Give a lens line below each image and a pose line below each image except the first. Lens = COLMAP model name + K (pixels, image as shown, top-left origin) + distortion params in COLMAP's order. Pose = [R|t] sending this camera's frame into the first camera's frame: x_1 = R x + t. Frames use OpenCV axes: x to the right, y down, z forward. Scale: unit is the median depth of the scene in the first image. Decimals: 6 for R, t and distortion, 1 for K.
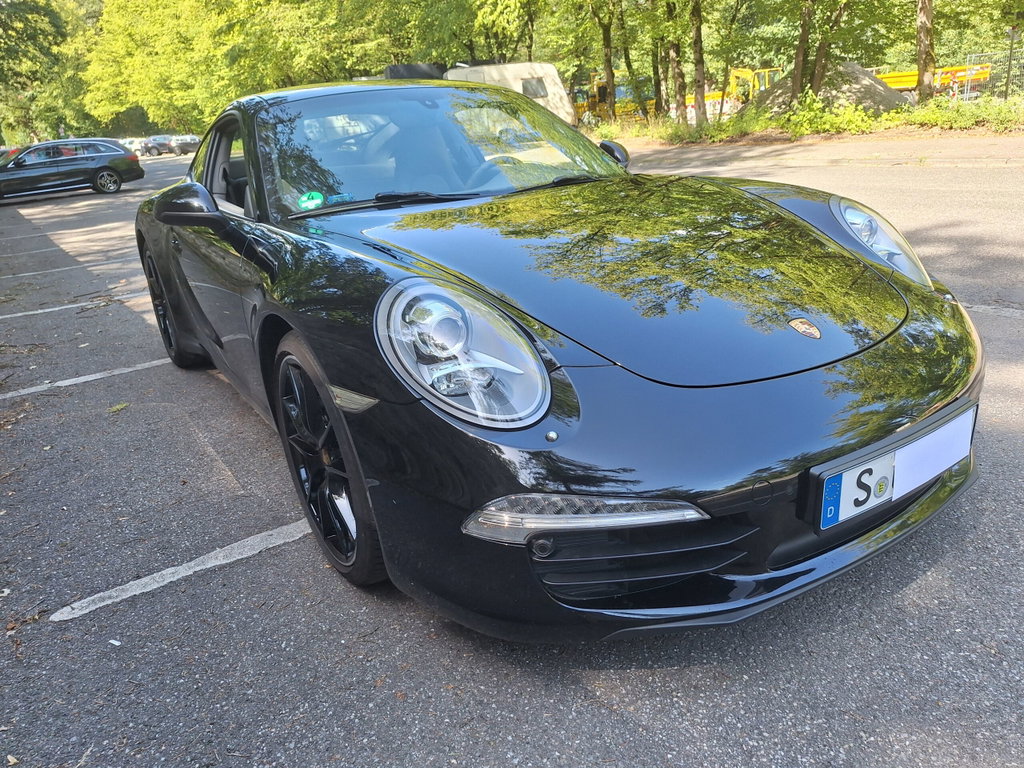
lens RADIAL K [[662.7, 0, 512.0], [0, 662.7, 384.0], [0, 0, 1]] dist [0.003784, -0.004892]
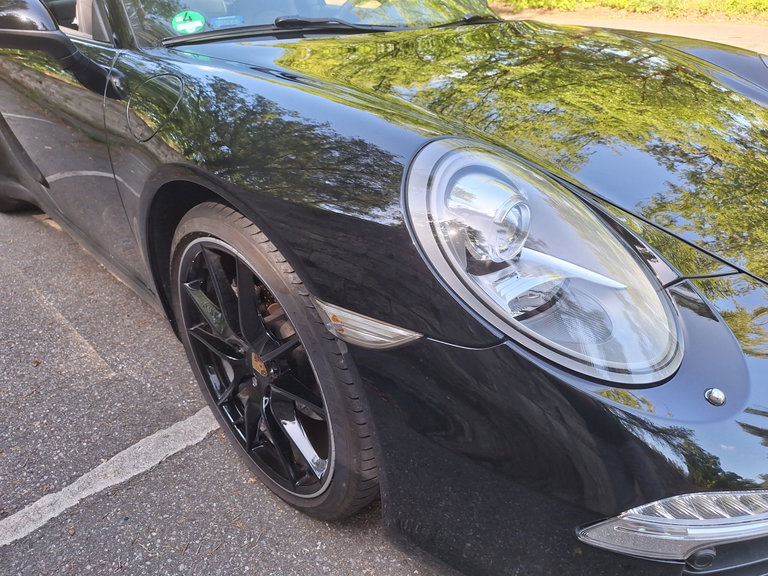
lens RADIAL K [[514.7, 0, 384.0], [0, 514.7, 288.0], [0, 0, 1]] dist [-0.008812, -0.000371]
pose [[0.981398, -0.031034, 0.189457, -0.216985], [0.001223, 0.987838, 0.155480, -0.065590], [-0.191978, -0.152356, 0.969501, 0.348515]]
